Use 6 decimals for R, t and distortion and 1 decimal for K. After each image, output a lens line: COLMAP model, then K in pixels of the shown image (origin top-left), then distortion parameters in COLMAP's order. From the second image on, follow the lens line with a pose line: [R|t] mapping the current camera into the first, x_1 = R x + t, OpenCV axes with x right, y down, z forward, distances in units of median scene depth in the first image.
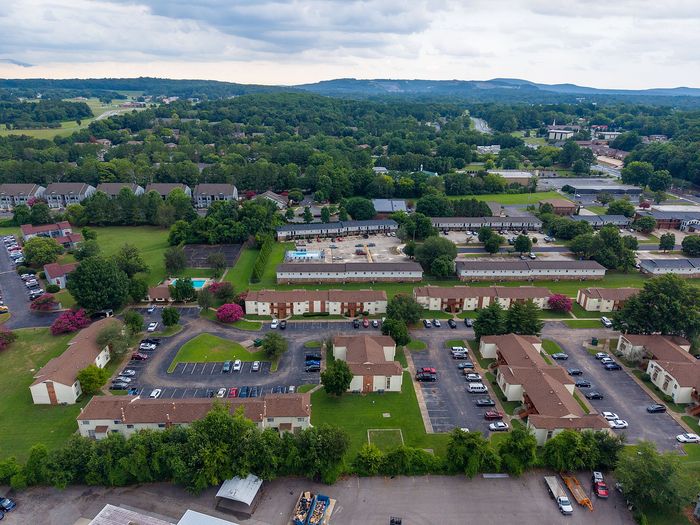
lens RADIAL K [[472.3, 0, 350.0], [0, 472.3, 262.5], [0, 0, 1]] dist [0.045794, -0.056972]
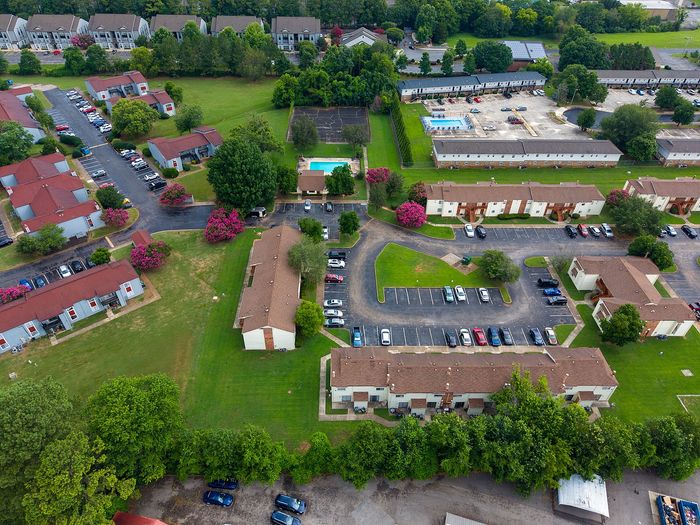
lens RADIAL K [[472.3, 0, 350.0], [0, 472.3, 262.5], [0, 0, 1]] dist [0.045794, -0.056972]
pose [[0.999918, 0.012065, -0.004213, -0.294110], [-0.009948, 0.941794, 0.336044, -0.073151], [0.008022, -0.335975, 0.941837, 0.173134]]
